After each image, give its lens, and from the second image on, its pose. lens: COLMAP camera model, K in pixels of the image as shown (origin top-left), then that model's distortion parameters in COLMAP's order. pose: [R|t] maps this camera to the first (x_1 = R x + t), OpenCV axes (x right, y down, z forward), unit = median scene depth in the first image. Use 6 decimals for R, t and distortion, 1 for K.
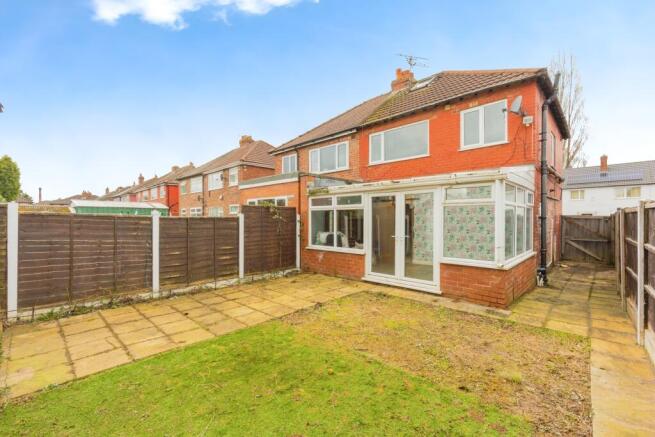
lens RADIAL K [[282.3, 0, 324.7], [0, 282.3, 220.1], [0, 0, 1]] dist [0.001186, 0.000260]
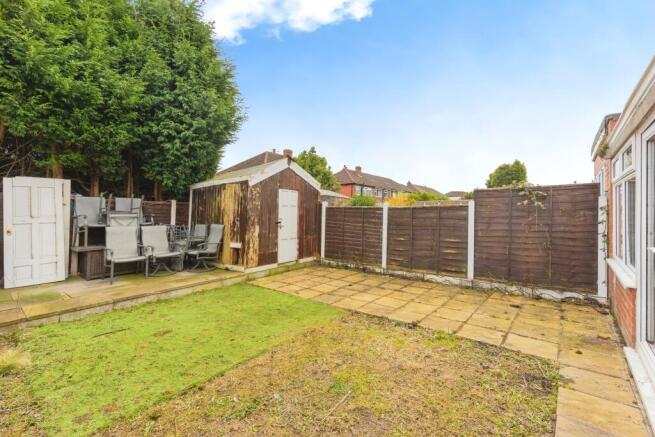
lens RADIAL K [[282.3, 0, 324.7], [0, 282.3, 220.1], [0, 0, 1]] dist [0.001186, 0.000260]
pose [[0.065480, 0.021669, -0.997619, 0.565996], [0.009894, 0.999701, 0.022364, 0.012552], [0.997805, -0.011335, 0.065246, 0.618485]]
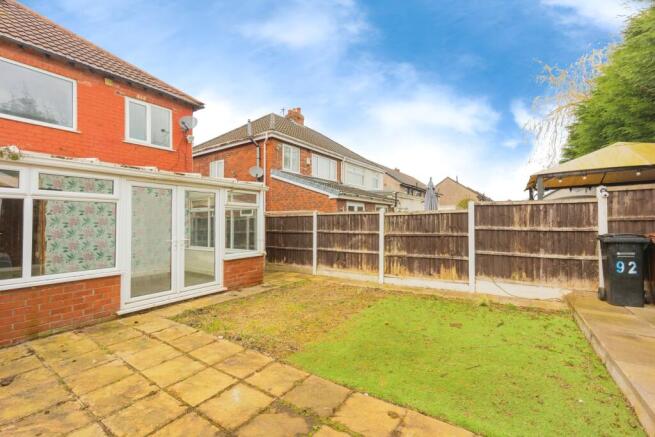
lens RADIAL K [[282.3, 0, 324.7], [0, 282.3, 220.1], [0, 0, 1]] dist [0.001186, 0.000260]
pose [[-0.159900, 0.010506, 0.987077, -0.637014], [0.008933, 0.999918, -0.009195, 0.011459], [-0.987093, 0.007348, -0.159981, 0.729201]]
